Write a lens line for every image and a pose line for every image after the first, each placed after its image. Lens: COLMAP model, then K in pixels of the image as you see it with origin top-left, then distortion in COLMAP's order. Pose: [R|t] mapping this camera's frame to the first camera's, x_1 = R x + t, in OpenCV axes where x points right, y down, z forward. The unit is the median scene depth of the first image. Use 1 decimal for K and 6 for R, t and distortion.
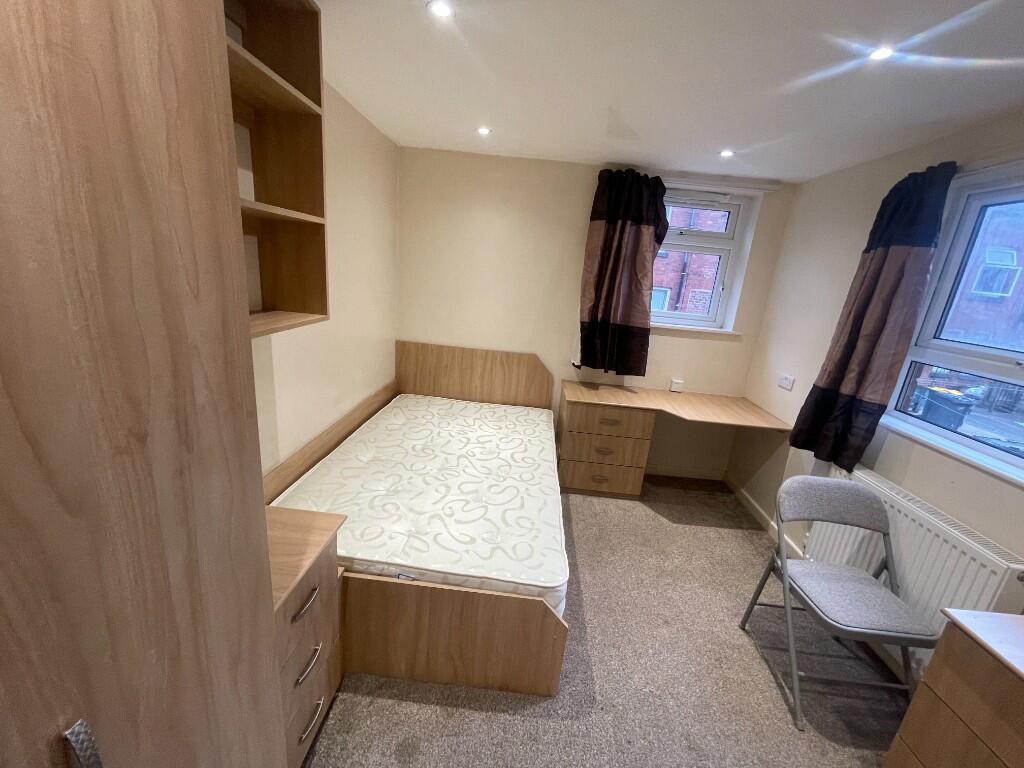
lens RADIAL K [[412.0, 0, 508.4], [0, 412.0, 394.0], [0, 0, 1]] dist [0.005803, -0.000709]
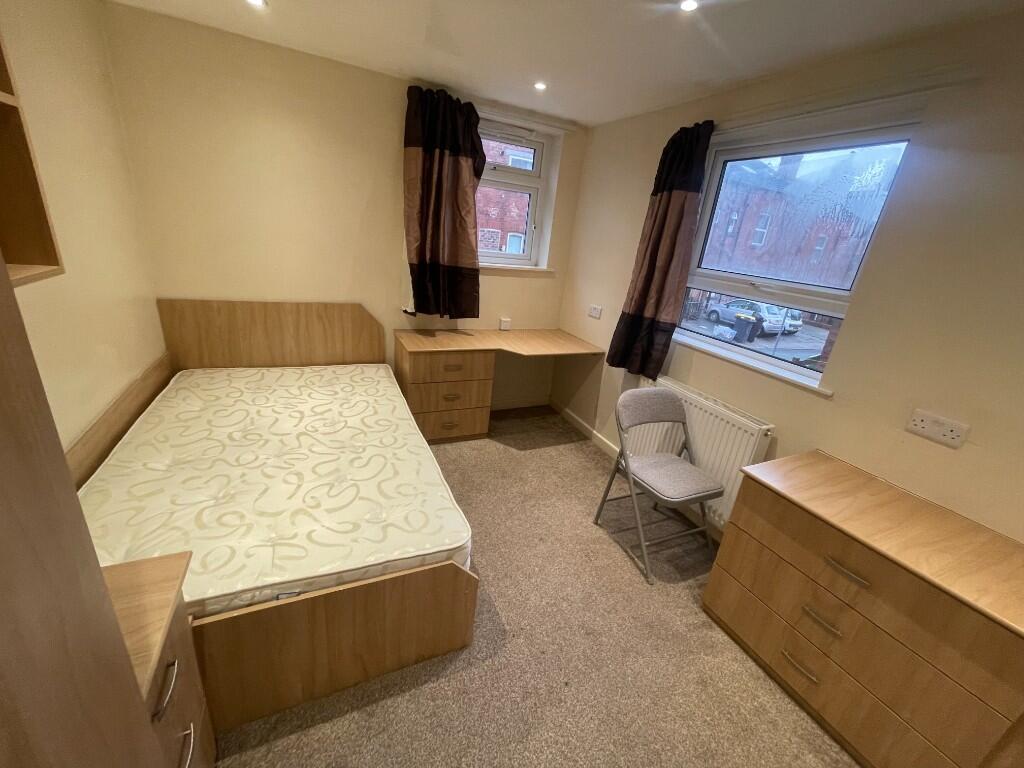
lens RADIAL K [[412.0, 0, 501.6], [0, 412.0, 390.6], [0, 0, 1]] dist [0.005803, -0.000709]
pose [[0.883695, -0.168168, 0.436809, -0.131473], [0.112111, 0.982110, 0.151297, -0.020366], [-0.454438, -0.084729, 0.886740, 0.100142]]
